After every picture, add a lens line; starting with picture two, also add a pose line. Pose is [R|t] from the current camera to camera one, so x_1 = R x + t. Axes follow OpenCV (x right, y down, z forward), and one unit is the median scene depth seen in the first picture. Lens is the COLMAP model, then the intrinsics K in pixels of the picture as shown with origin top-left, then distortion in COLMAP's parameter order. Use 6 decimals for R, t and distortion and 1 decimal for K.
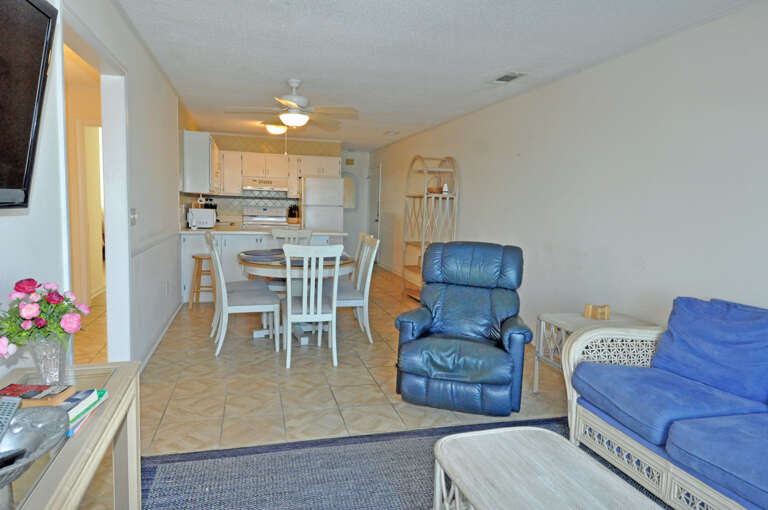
lens RADIAL K [[478.5, 0, 375.0], [0, 478.5, 252.2], [0, 0, 1]] dist [0.076341, -0.078072]
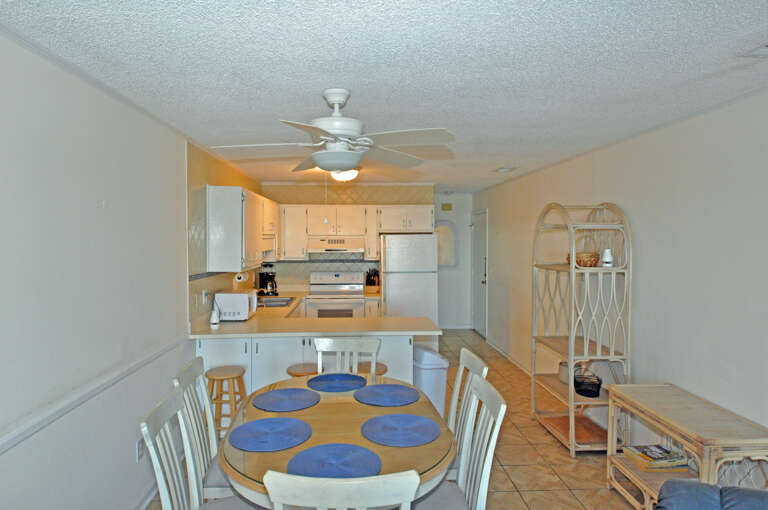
lens RADIAL K [[478.5, 0, 375.0], [0, 478.5, 252.2], [0, 0, 1]] dist [0.076341, -0.078072]
pose [[0.977835, -0.022216, -0.208193, -0.008165], [0.007007, 0.997270, -0.073506, -0.087172], [0.209258, 0.070417, 0.975322, 0.320987]]
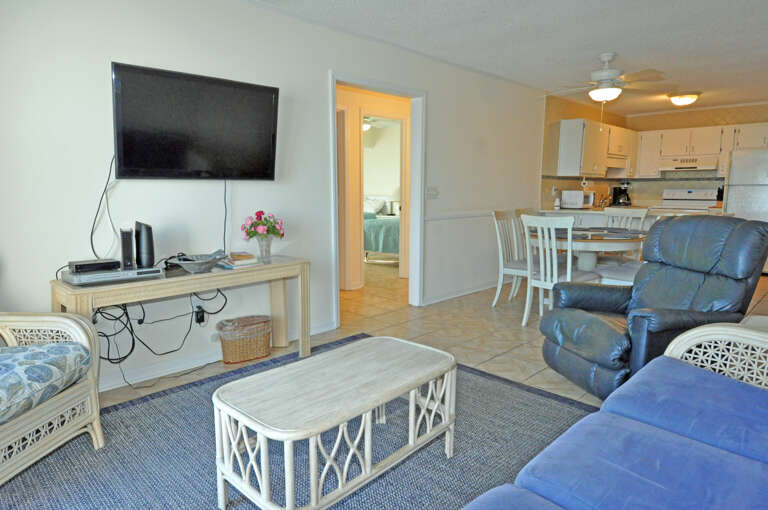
lens RADIAL K [[478.5, 0, 375.0], [0, 478.5, 252.2], [0, 0, 1]] dist [0.076341, -0.078072]
pose [[0.505285, 0.085035, -0.858753, 0.322405], [-0.073424, 0.995761, 0.055400, 0.017643], [0.859823, 0.035060, 0.509387, 0.065601]]
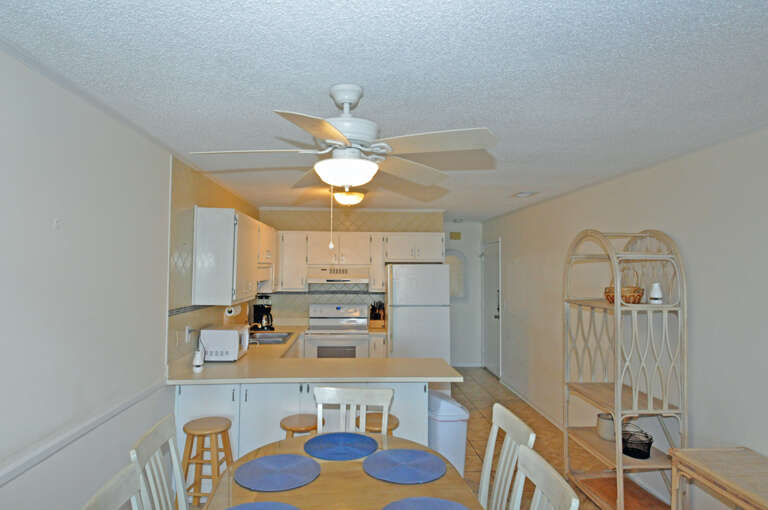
lens RADIAL K [[478.5, 0, 375.0], [0, 478.5, 252.2], [0, 0, 1]] dist [0.076341, -0.078072]
pose [[0.978214, -0.027335, -0.205794, -0.034039], [-0.000900, 0.990726, -0.135873, -0.094243], [0.207599, 0.133098, 0.969117, 0.389932]]
